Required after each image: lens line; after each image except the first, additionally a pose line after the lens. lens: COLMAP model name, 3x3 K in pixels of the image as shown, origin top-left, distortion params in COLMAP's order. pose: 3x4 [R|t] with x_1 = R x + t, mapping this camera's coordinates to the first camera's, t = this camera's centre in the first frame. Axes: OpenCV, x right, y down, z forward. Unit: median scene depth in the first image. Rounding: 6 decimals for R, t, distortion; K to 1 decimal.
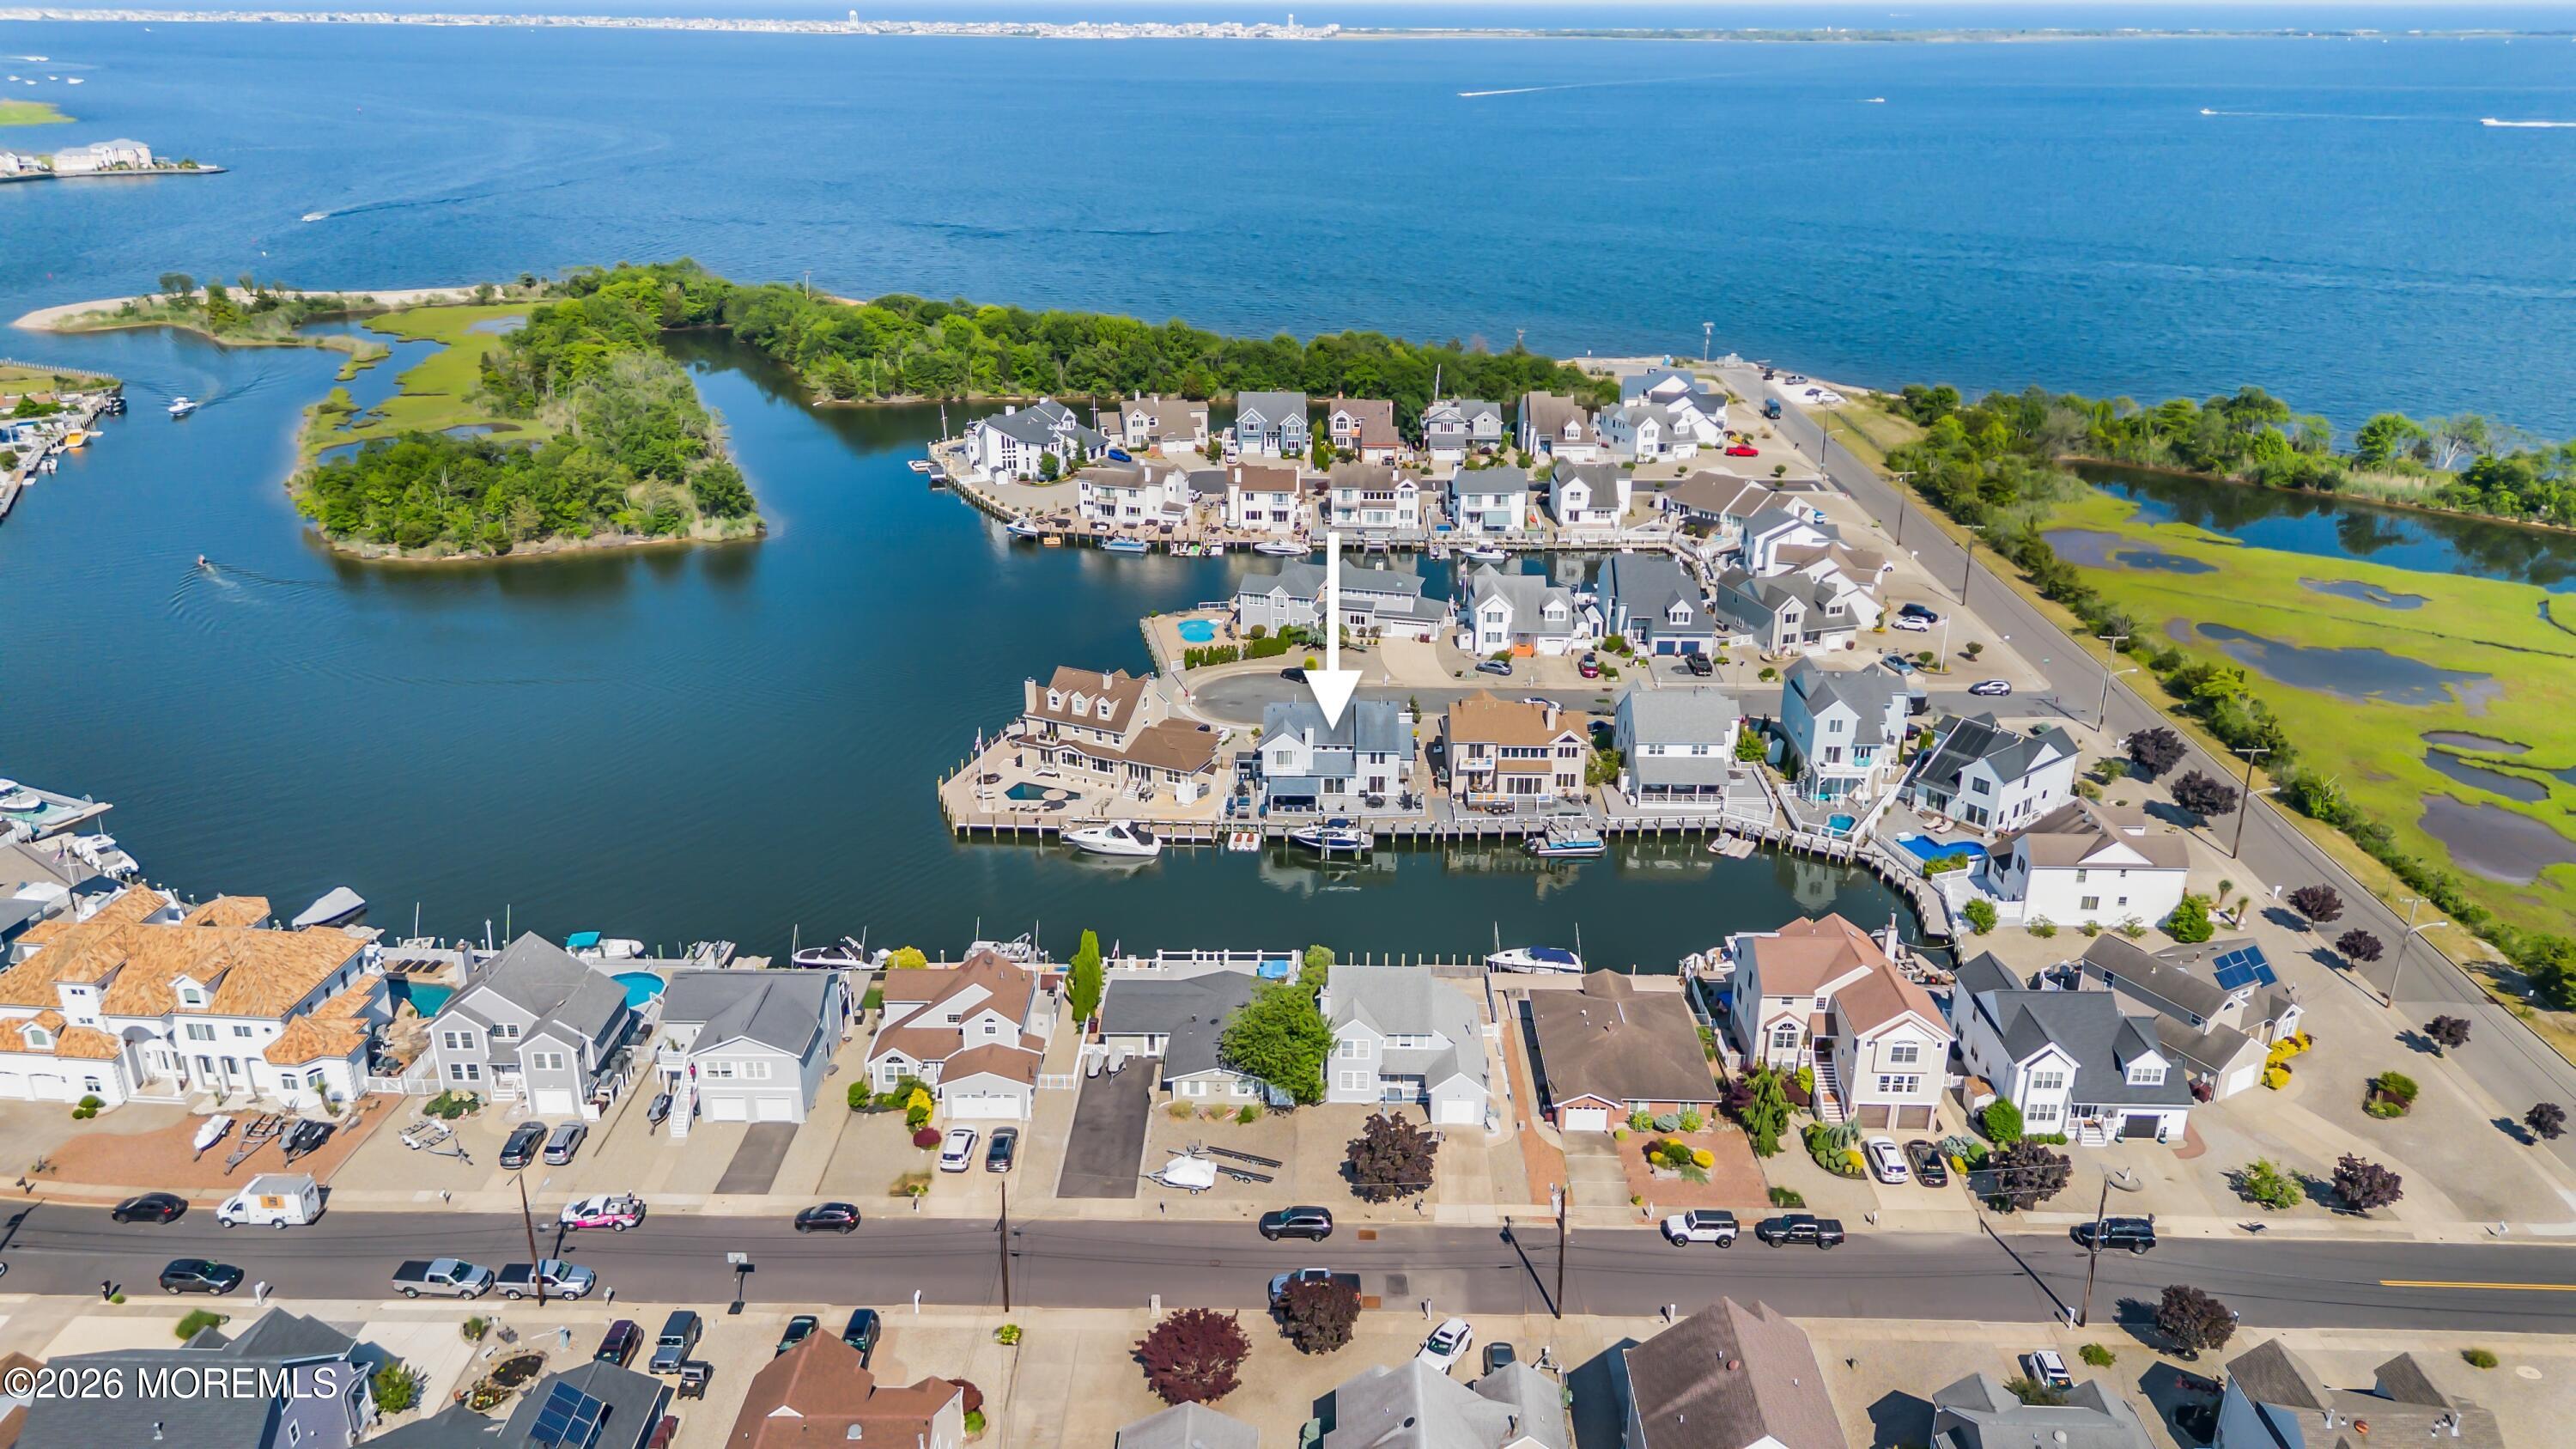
lens RADIAL K [[1802.6, 0, 1288.0], [0, 1802.6, 724.5], [0, 0, 1]] dist [0.089358, -0.098761]
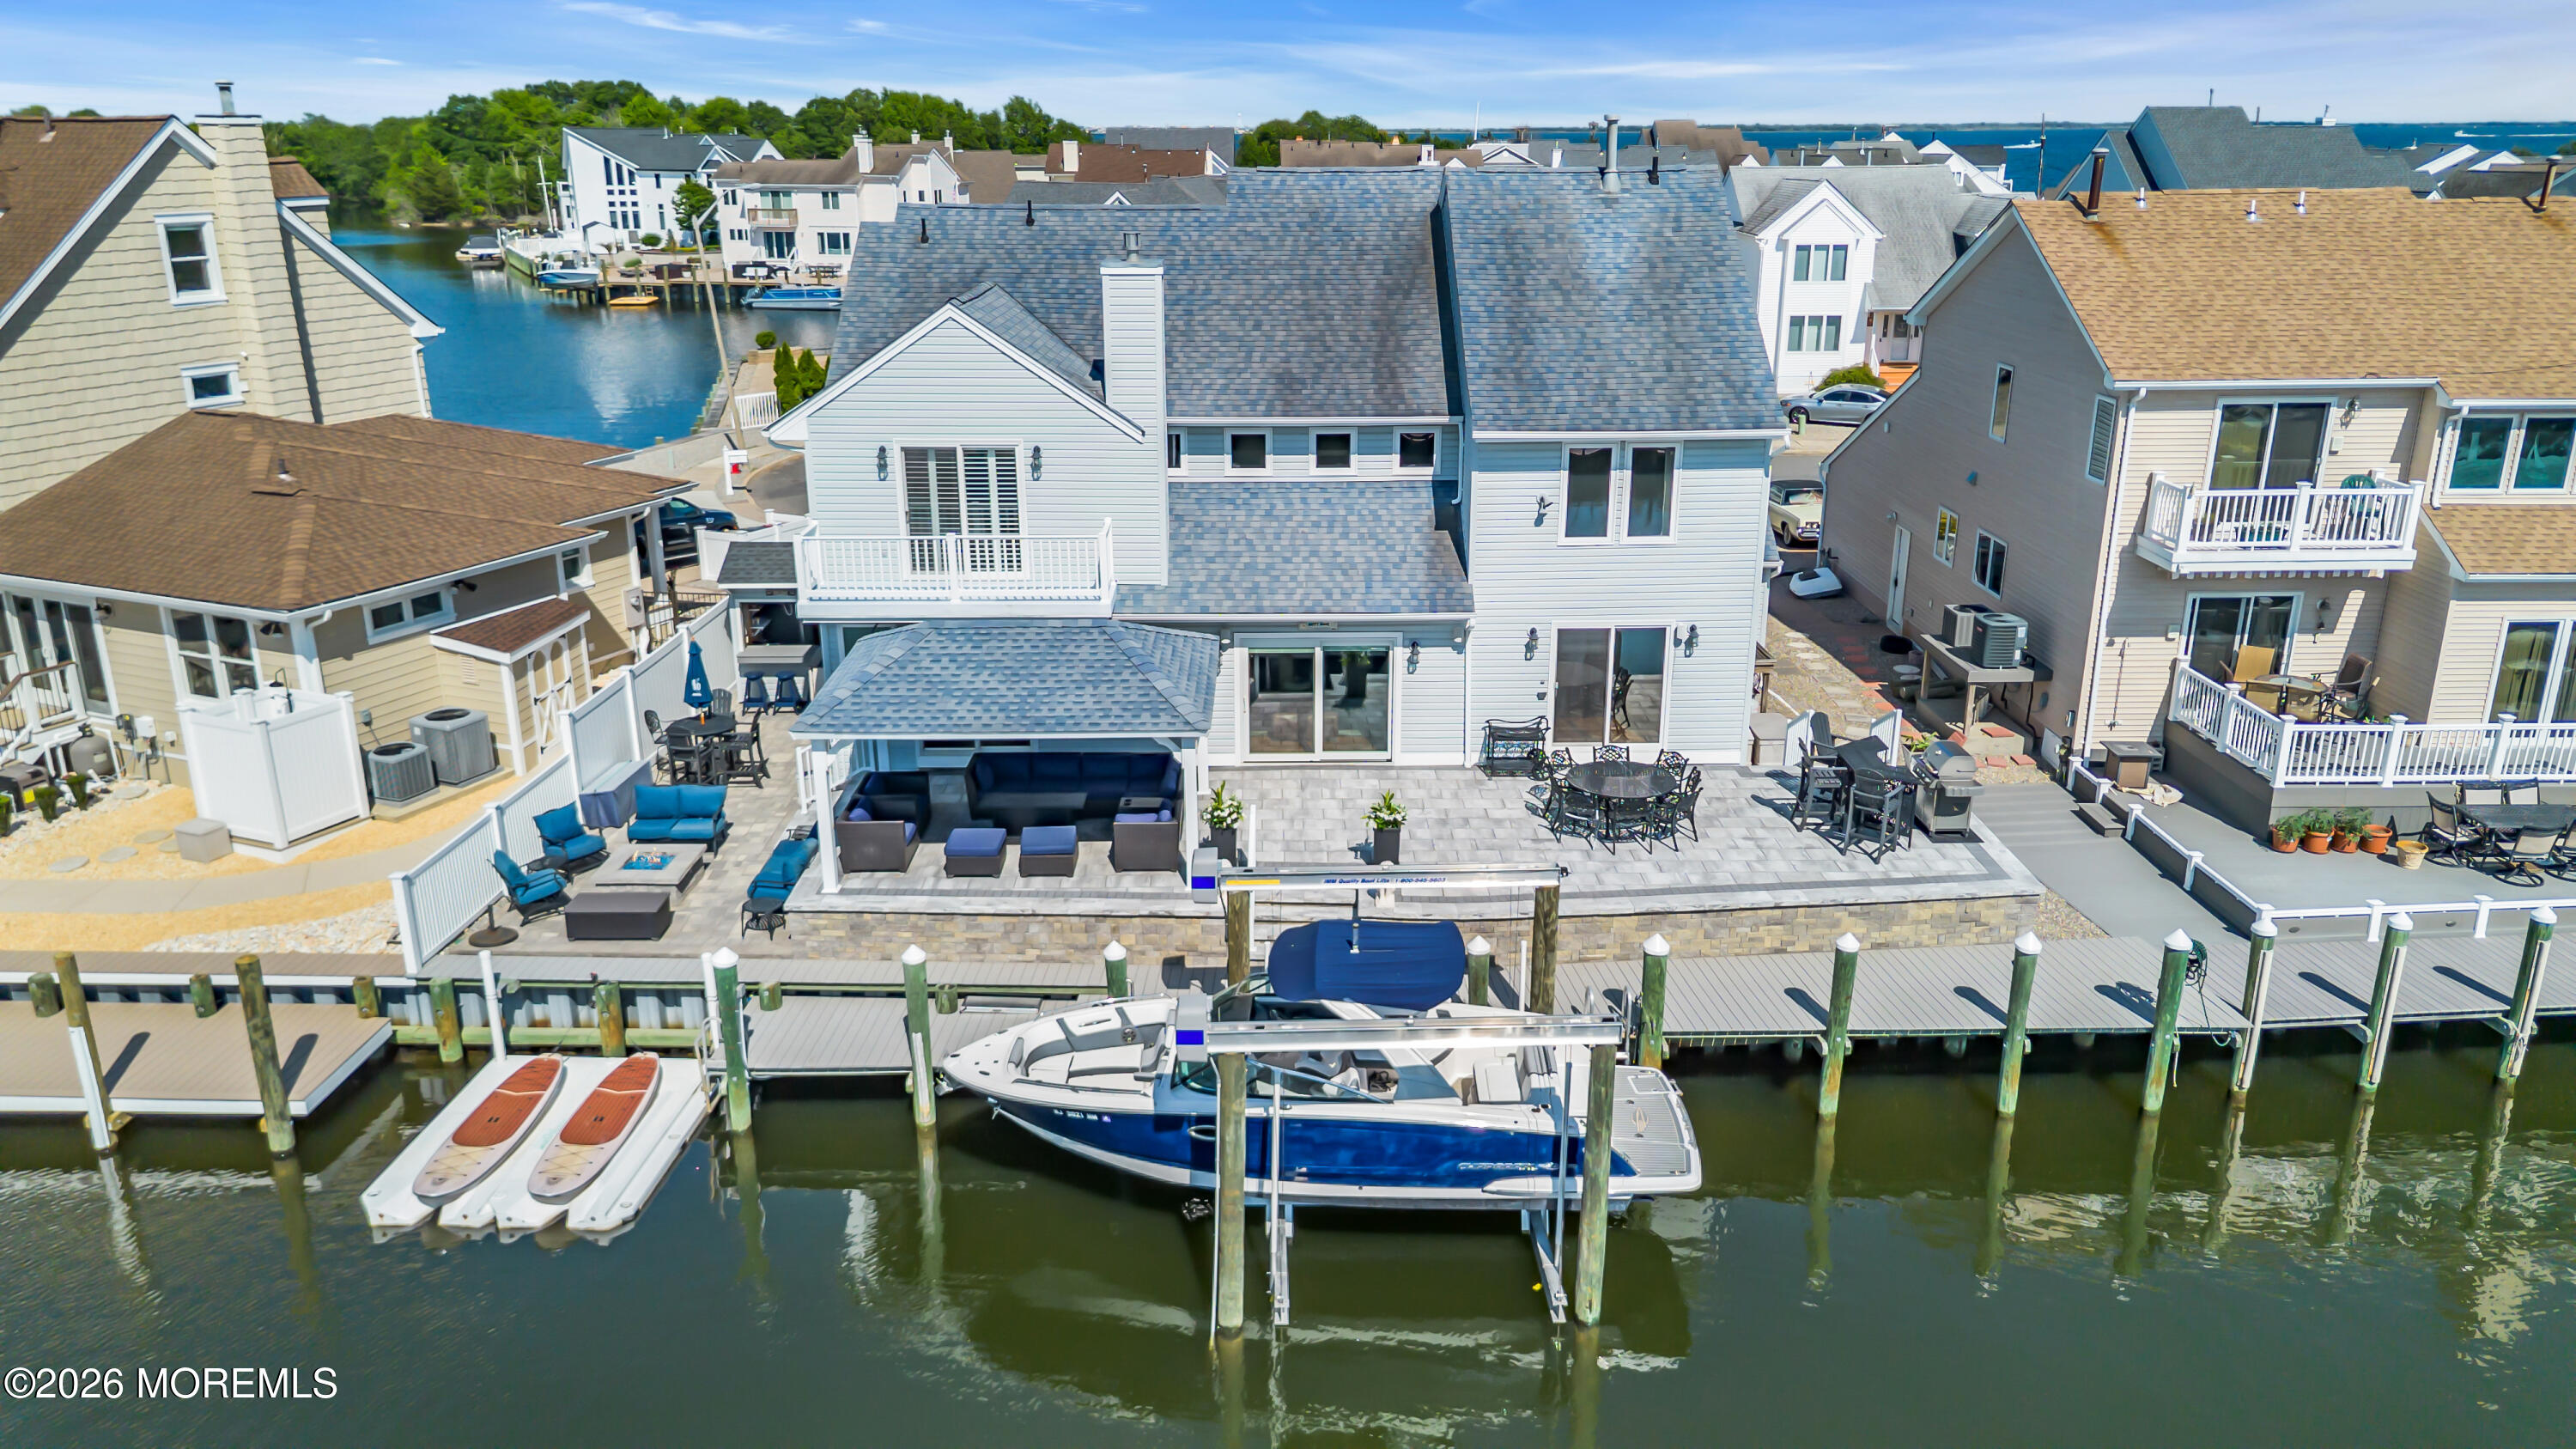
lens RADIAL K [[1831.5, 0, 1288.0], [0, 1831.5, 724.5], [0, 0, 1]] dist [0.058399, -0.060428]
pose [[0.999634, -0.014739, 0.022703, 0.016476], [0.016151, 0.997864, -0.063305, 0.037434], [-0.021721, 0.063649, 0.997736, 0.704245]]
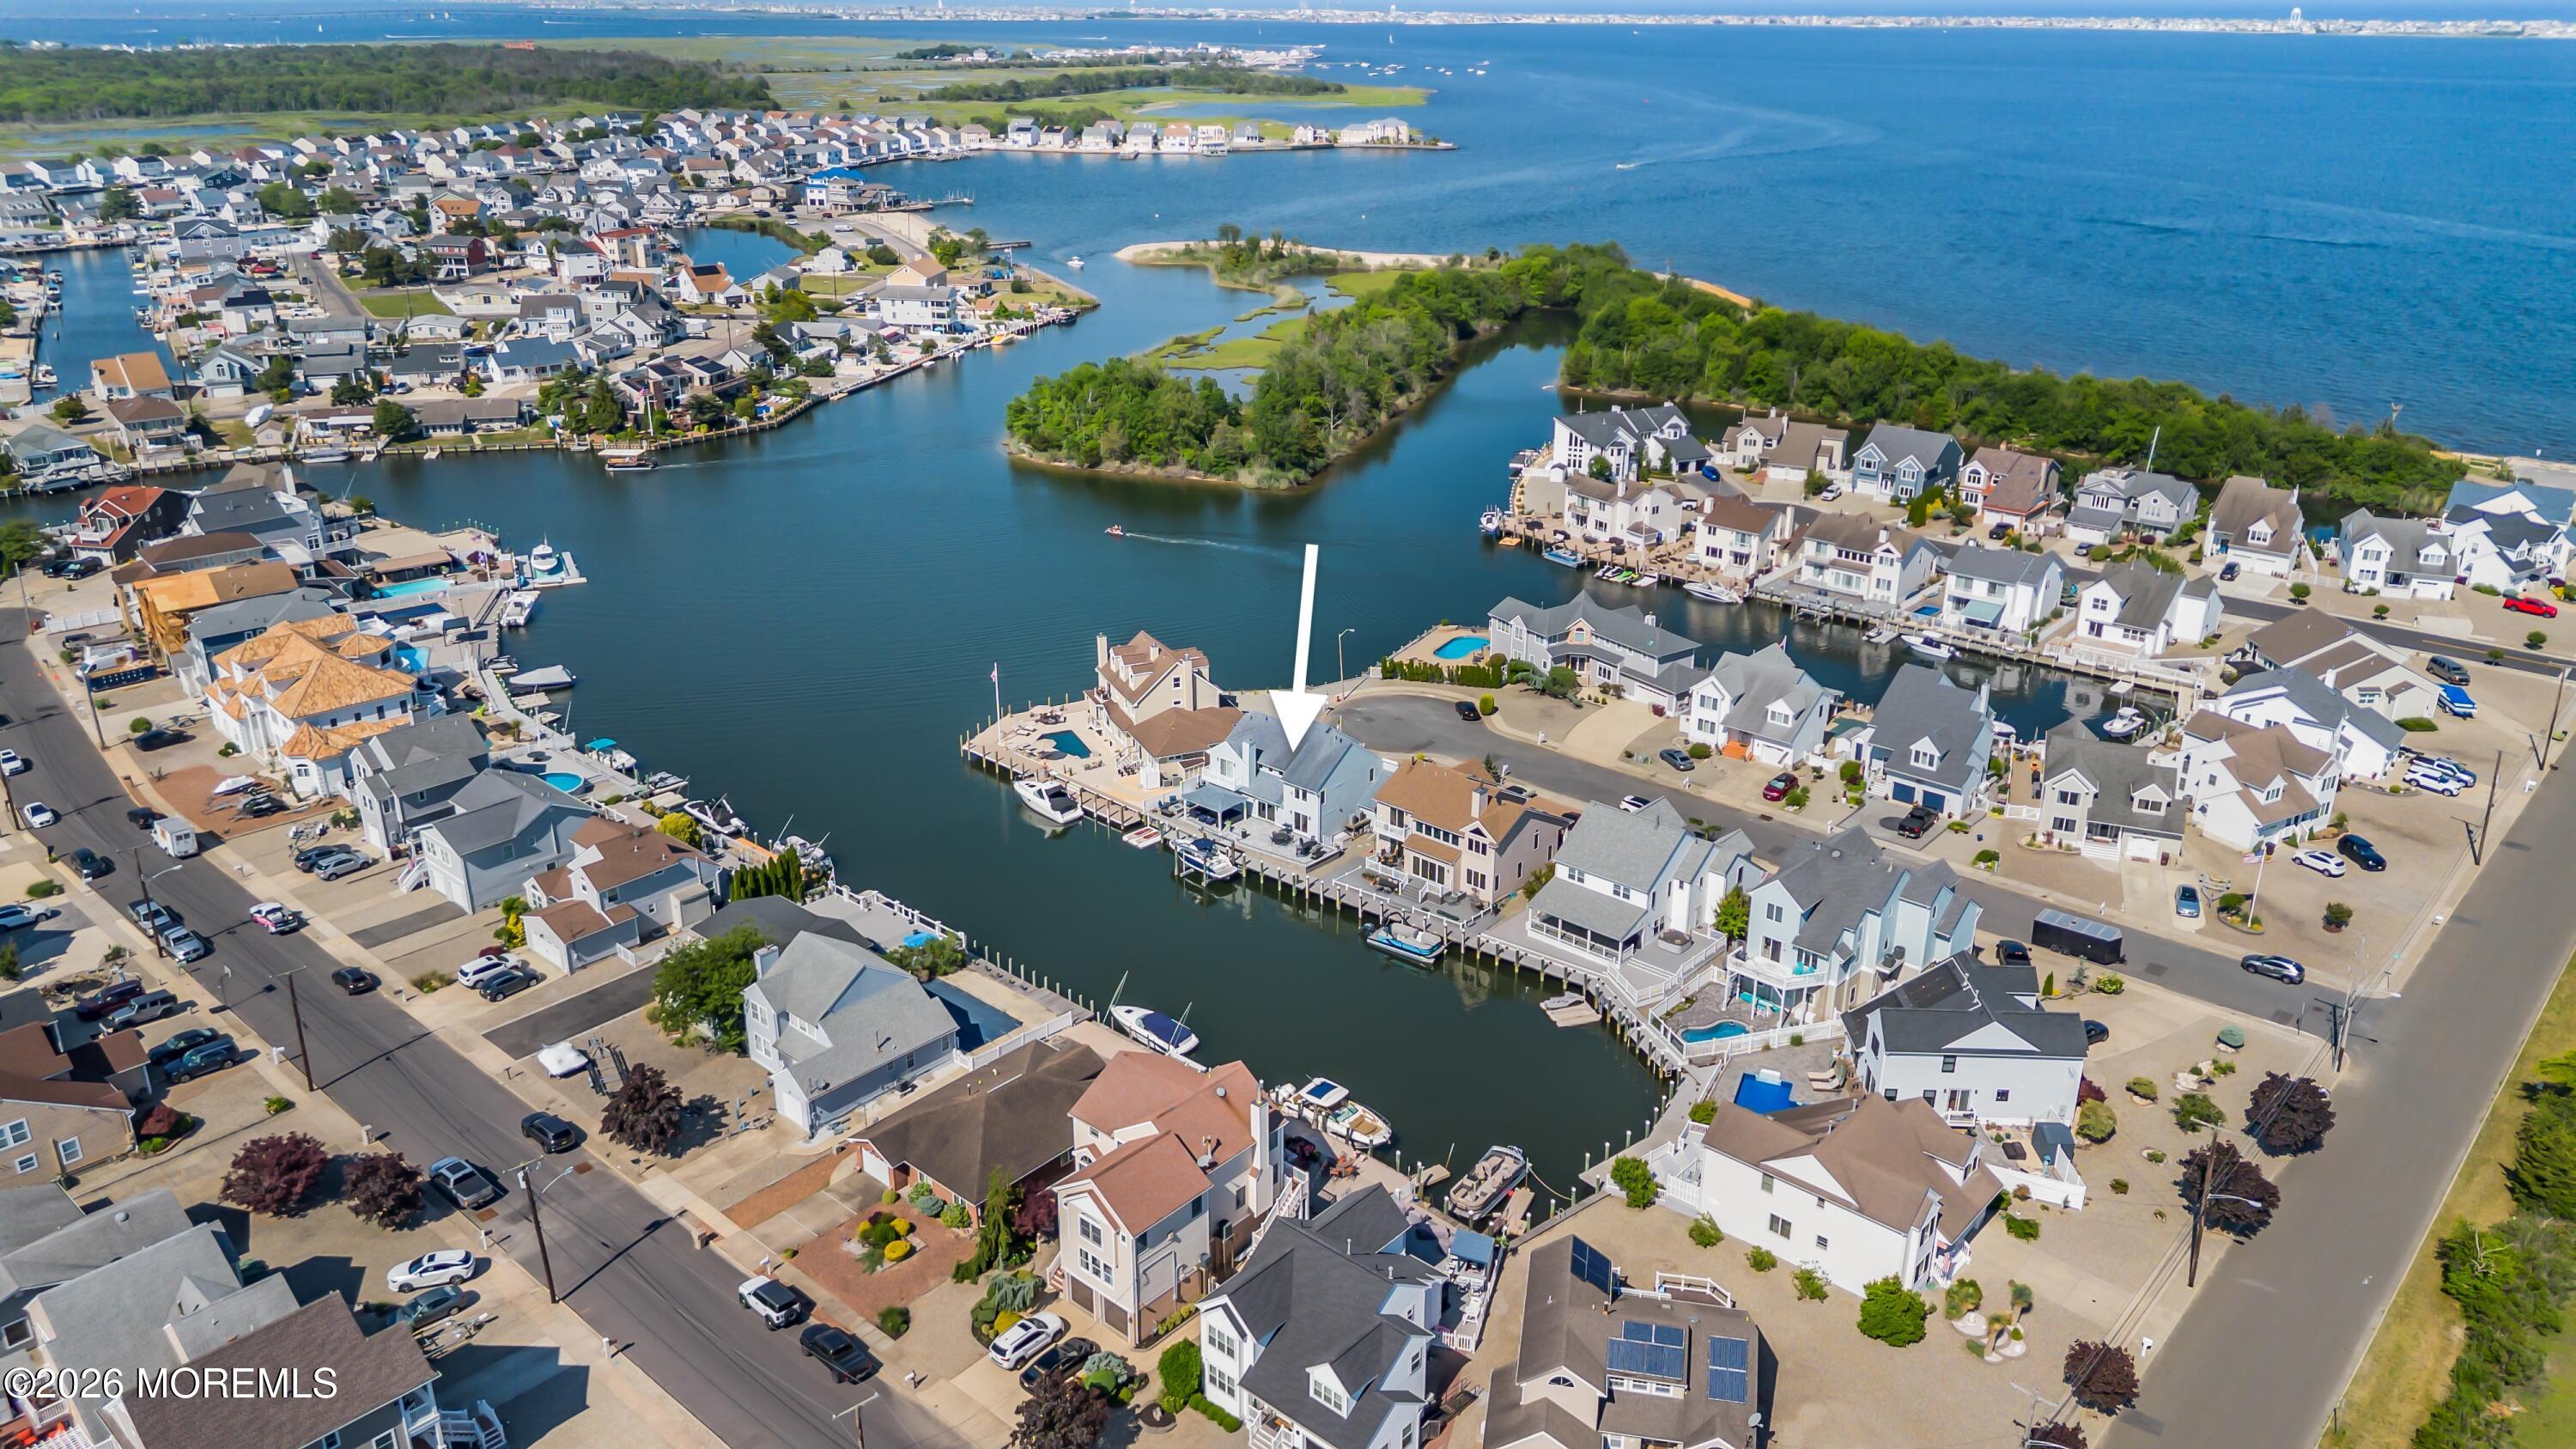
lens RADIAL K [[1801.4, 0, 1293.7], [0, 1801.4, 740.5], [0, 0, 1]] dist [0.065464, -0.069530]
pose [[0.757426, 0.244587, -0.605379, 0.484975], [-0.239586, 0.966622, 0.090778, -0.073095], [0.607376, 0.076283, 0.790744, 0.227349]]
